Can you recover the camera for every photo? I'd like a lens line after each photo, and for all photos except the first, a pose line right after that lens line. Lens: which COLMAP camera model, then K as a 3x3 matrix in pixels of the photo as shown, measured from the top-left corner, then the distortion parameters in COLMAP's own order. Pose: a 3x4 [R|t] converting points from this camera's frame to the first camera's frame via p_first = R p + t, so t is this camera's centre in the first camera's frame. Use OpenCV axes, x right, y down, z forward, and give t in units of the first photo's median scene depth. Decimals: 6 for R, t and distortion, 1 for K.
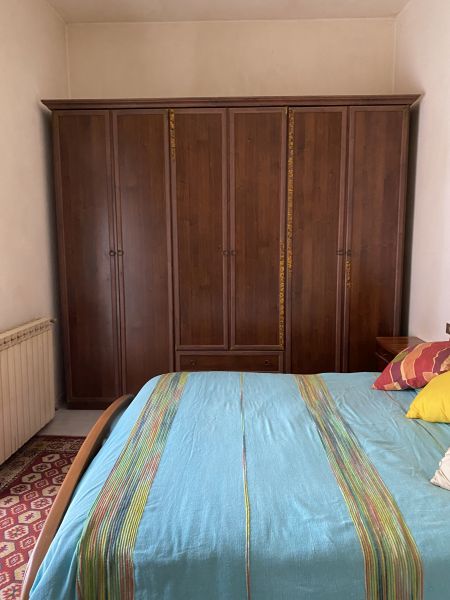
lens RADIAL K [[455.1, 0, 227.5], [0, 455.1, 293.7], [0, 0, 1]] dist [0.021935, -0.024417]
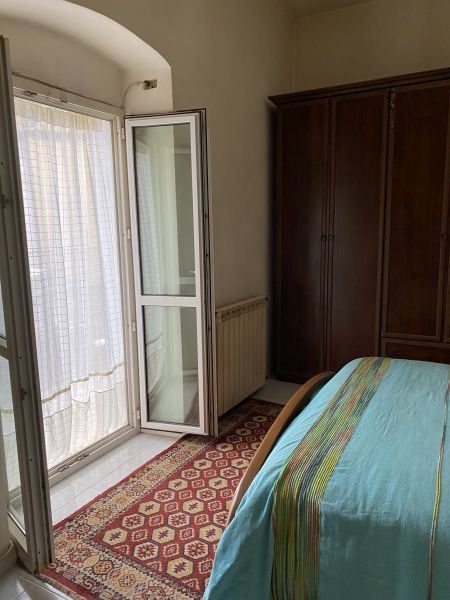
lens RADIAL K [[455.1, 0, 230.4], [0, 455.1, 306.0], [0, 0, 1]] dist [0.021935, -0.024417]
pose [[0.896773, 0.067974, -0.437238, 0.029190], [-0.046853, 0.997162, 0.058924, 0.019719], [0.440003, -0.032355, 0.897413, -0.047100]]
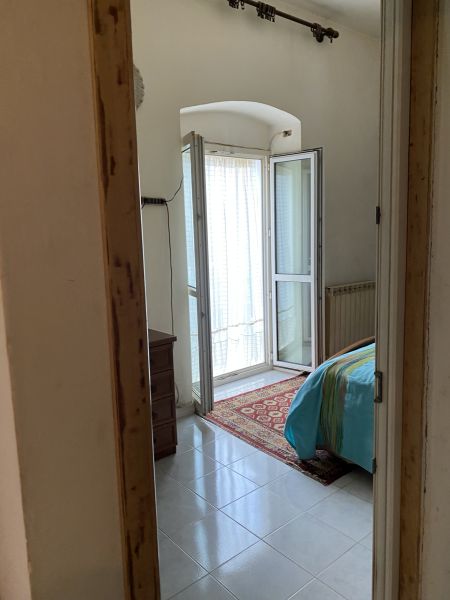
lens RADIAL K [[455.1, 0, 220.3], [0, 455.1, 298.8], [0, 0, 1]] dist [0.021935, -0.024417]
pose [[0.665462, 0.092614, -0.740664, 0.519591], [-0.065949, 0.995687, 0.065250, 0.072106], [0.743513, 0.005424, 0.668700, -0.462530]]
